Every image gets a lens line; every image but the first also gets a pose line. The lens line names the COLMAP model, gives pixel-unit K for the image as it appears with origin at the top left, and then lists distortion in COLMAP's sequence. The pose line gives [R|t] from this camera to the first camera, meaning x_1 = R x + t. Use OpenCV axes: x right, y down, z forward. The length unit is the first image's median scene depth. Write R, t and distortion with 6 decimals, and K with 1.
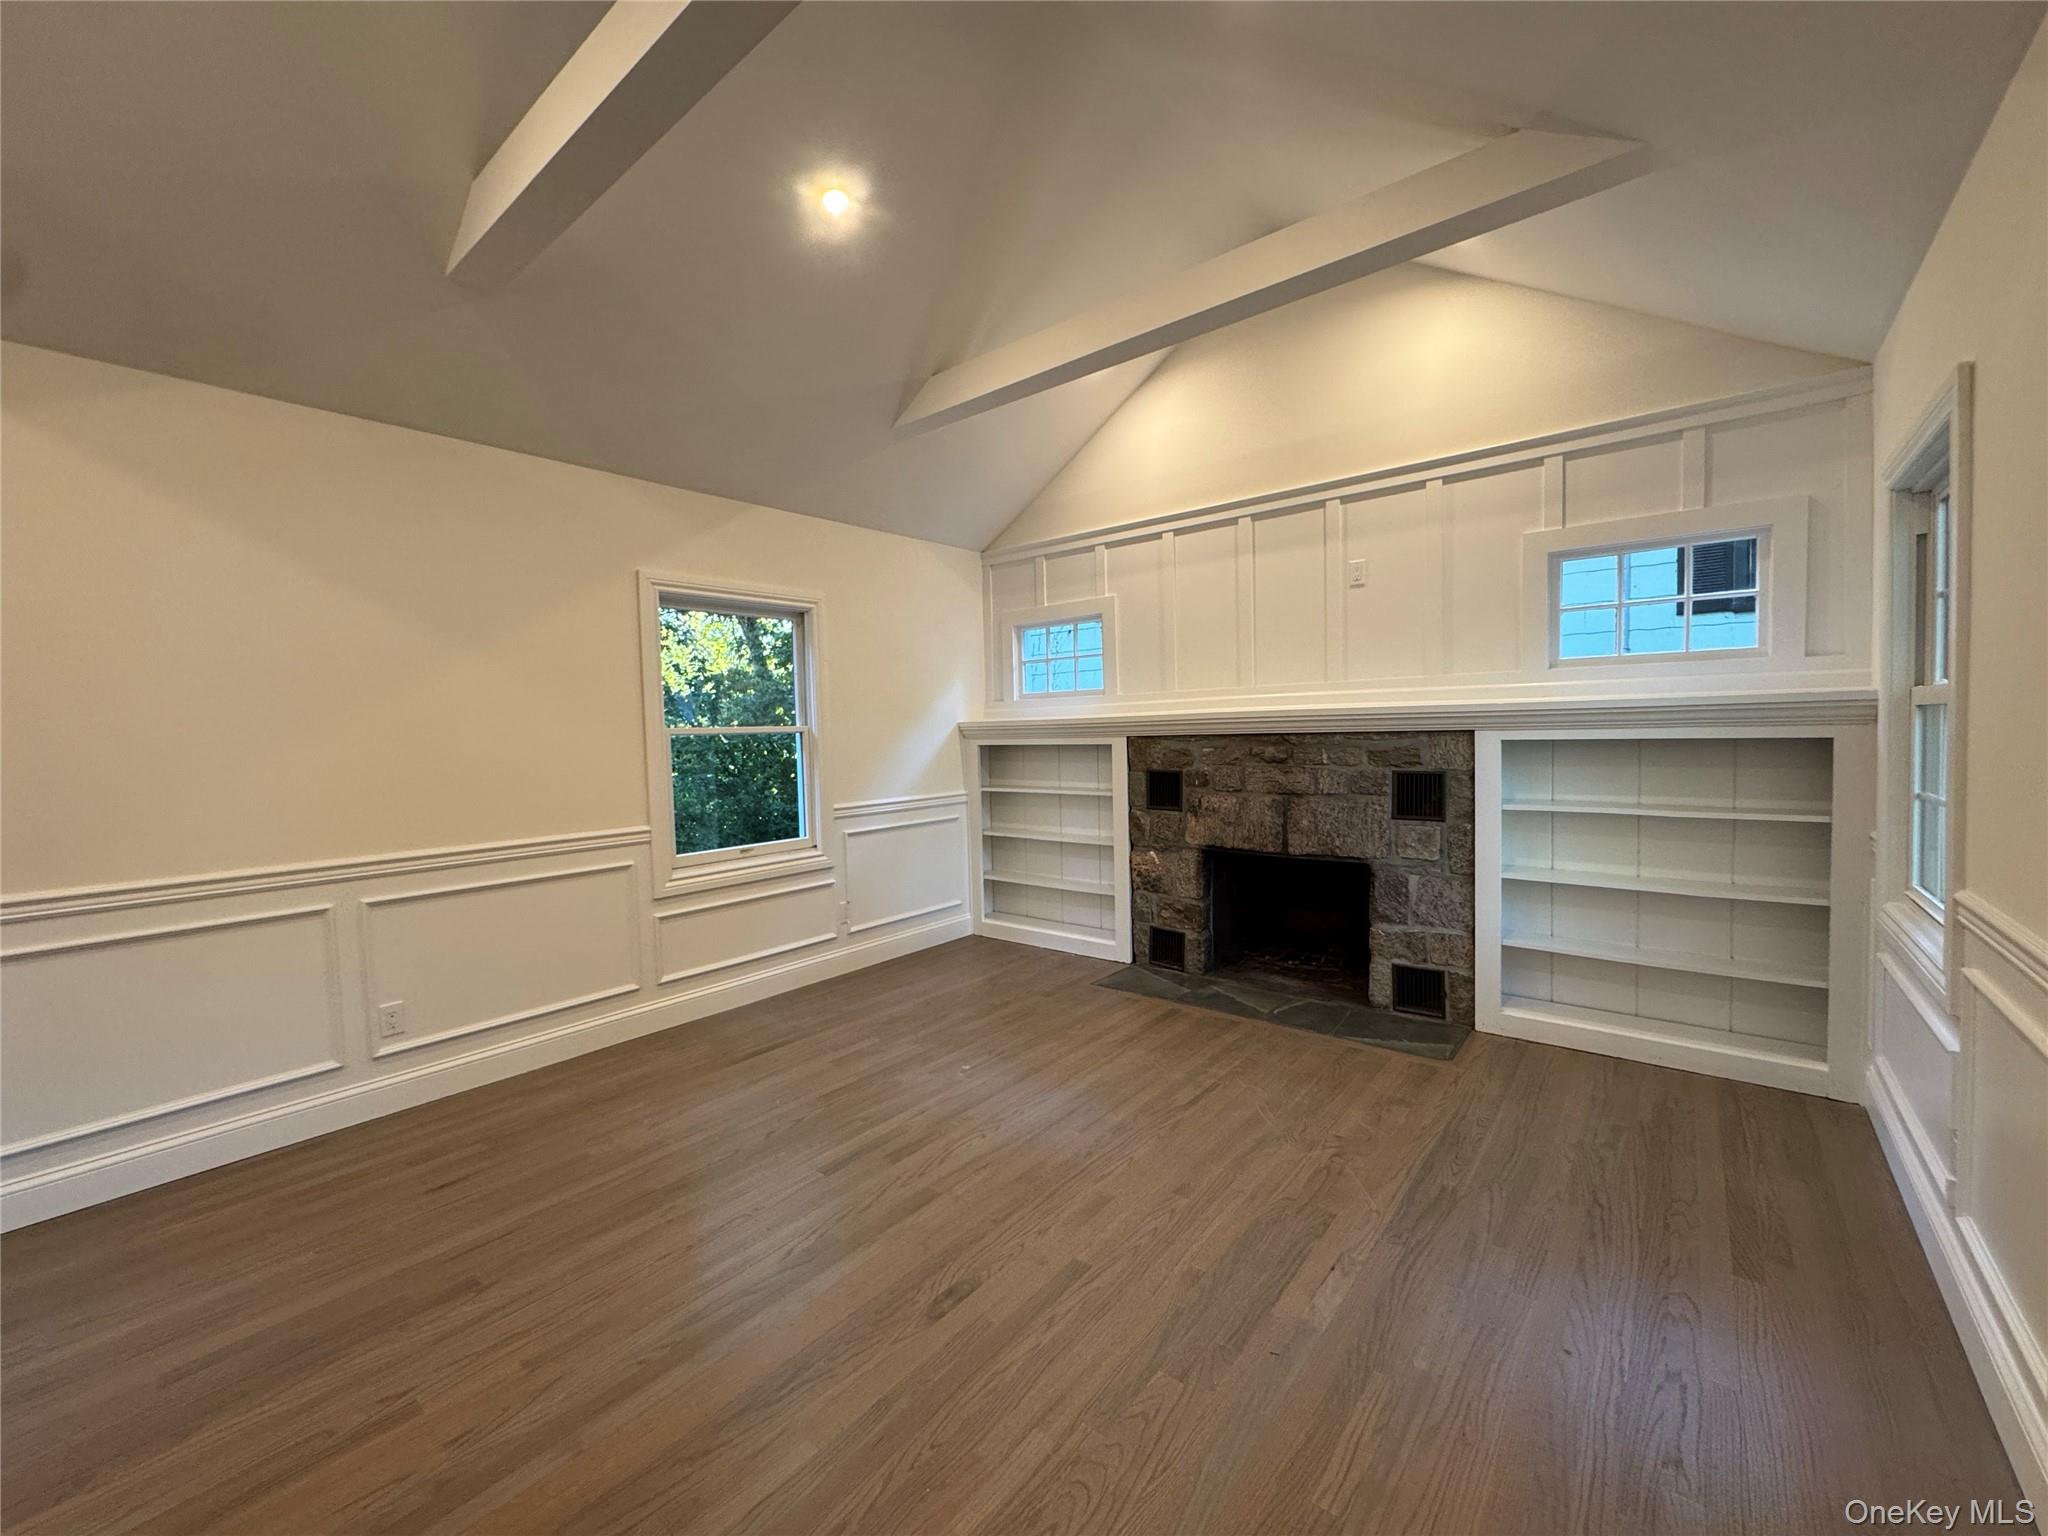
lens RADIAL K [[817.9, 0, 1025.4], [0, 817.9, 763.2], [0, 0, 1]] dist [-0.000700, 0.000826]
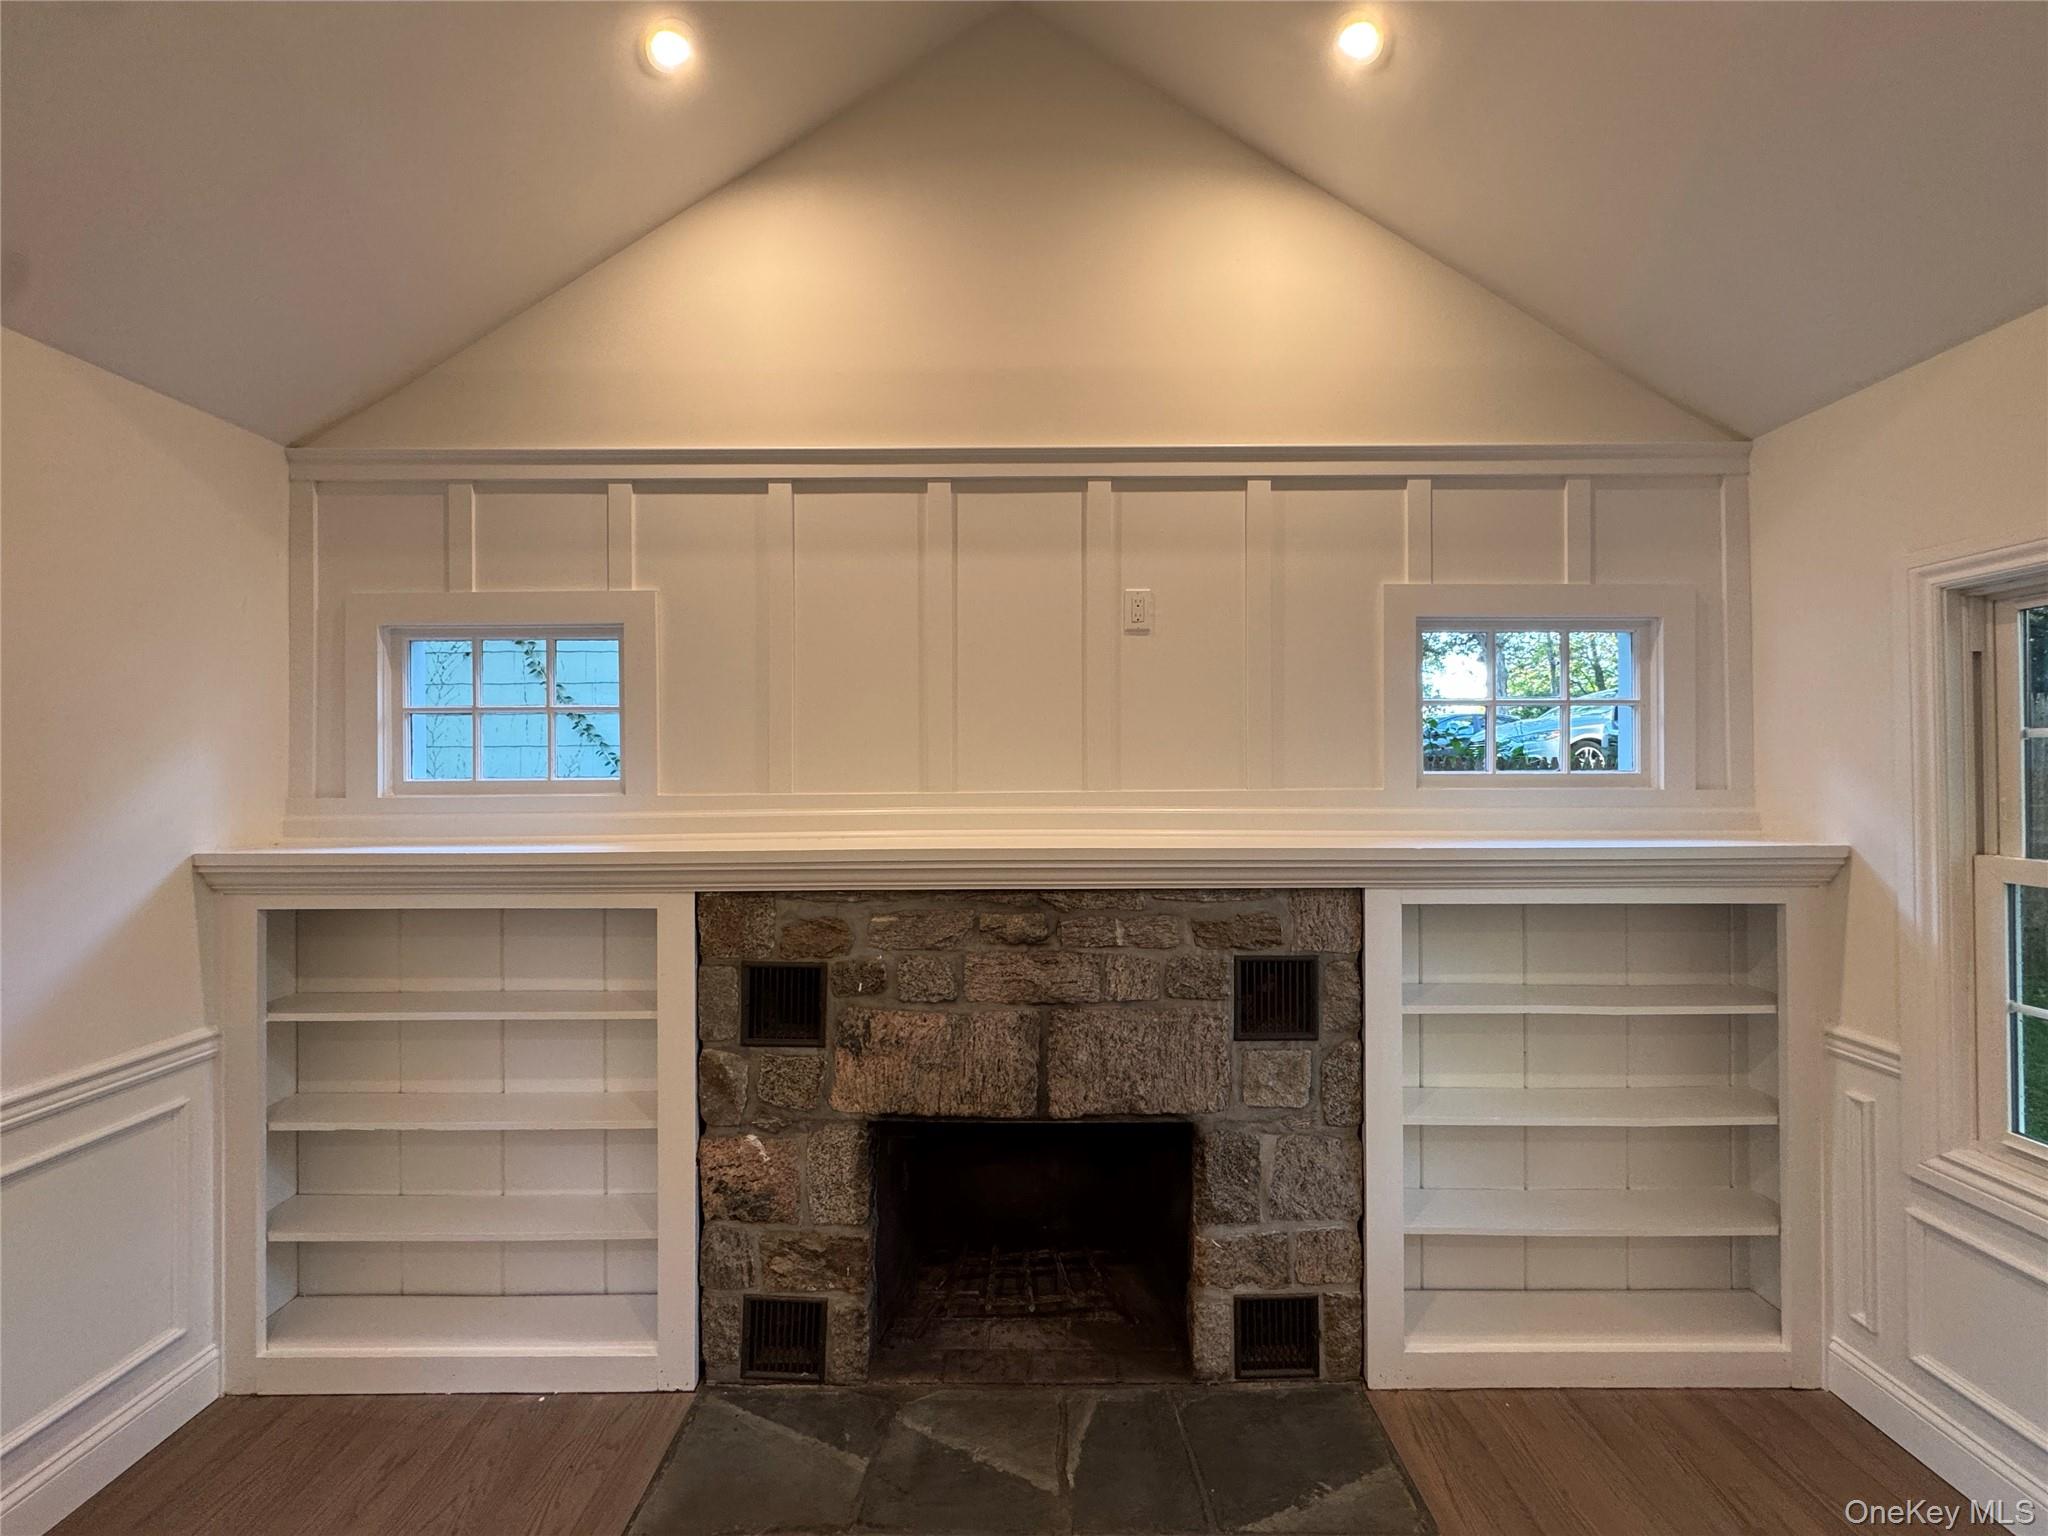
lens RADIAL K [[817.9, 0, 1025.5], [0, 817.9, 765.5], [0, 0, 1]] dist [-0.000700, 0.000826]
pose [[0.773701, 0.023342, 0.633121, -0.029625], [0.011780, 0.998618, -0.051212, -0.087590], [-0.633442, 0.047081, 0.772357, 0.579421]]
